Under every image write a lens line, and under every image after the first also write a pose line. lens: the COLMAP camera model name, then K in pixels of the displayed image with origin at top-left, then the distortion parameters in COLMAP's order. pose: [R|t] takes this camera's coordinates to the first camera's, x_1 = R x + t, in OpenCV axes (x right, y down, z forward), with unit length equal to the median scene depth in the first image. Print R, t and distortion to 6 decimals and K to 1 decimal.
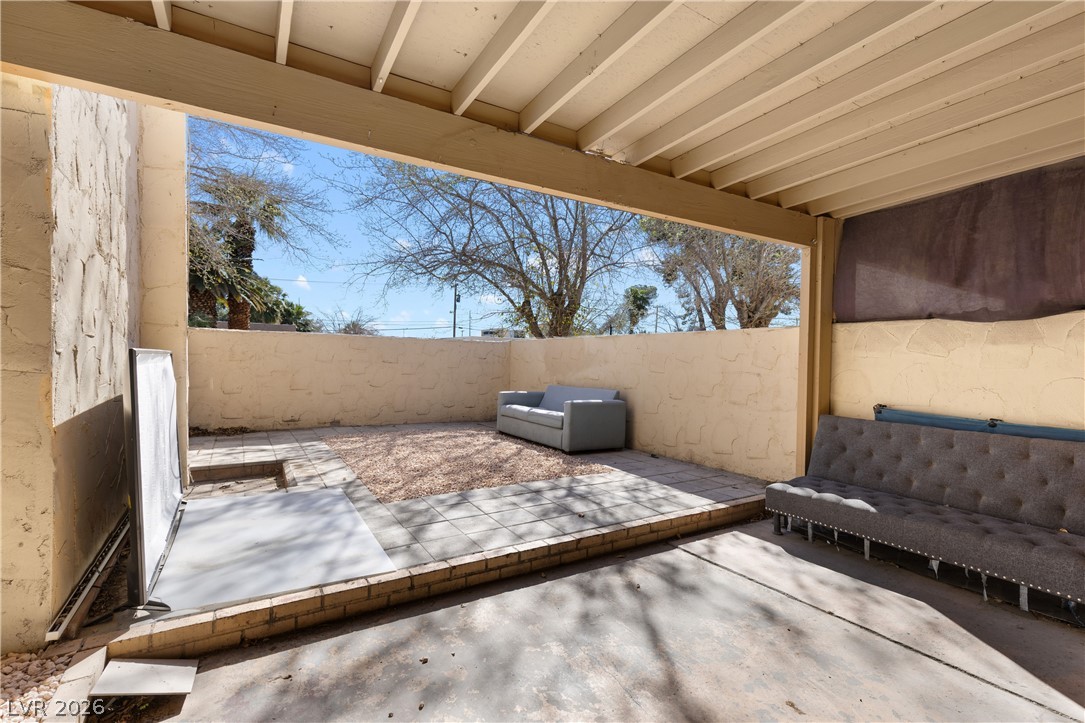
lens RADIAL K [[494.5, 0, 541.0], [0, 494.5, 370.7], [0, 0, 1]] dist [0.001312, -0.001142]
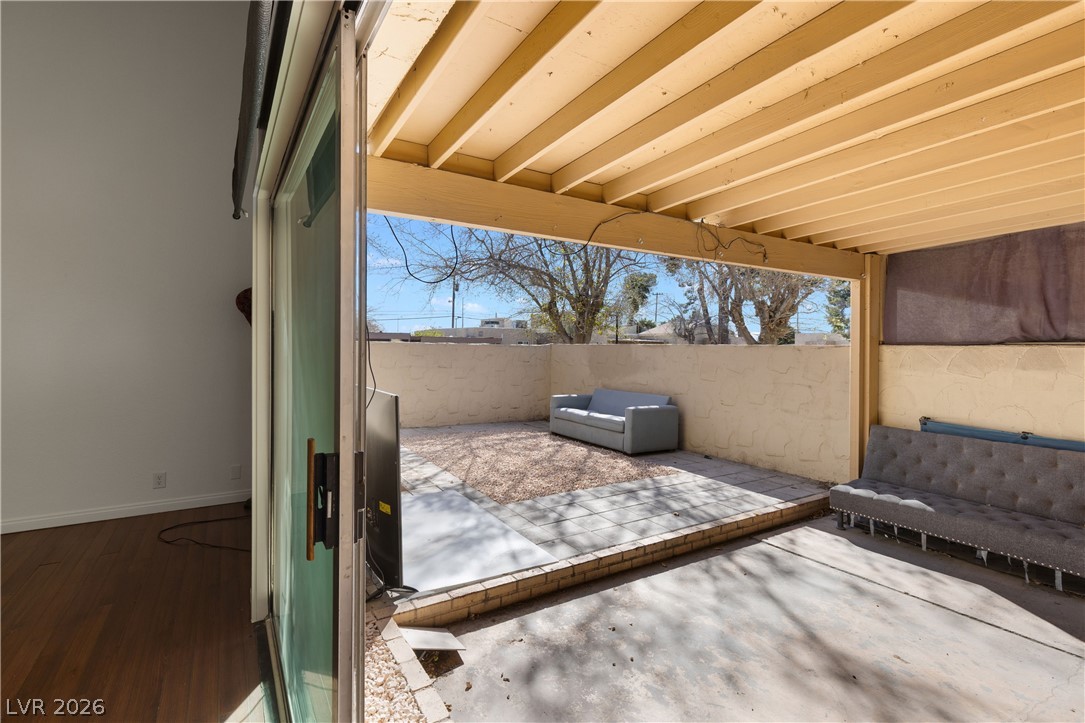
lens RADIAL K [[494.5, 0, 545.7], [0, 494.5, 354.0], [0, 0, 1]] dist [0.001312, -0.001142]
pose [[0.999981, -0.005855, -0.001793, -0.246898], [0.005825, 0.999855, -0.016005, -0.079770], [0.001887, 0.015994, 0.999870, -0.206635]]
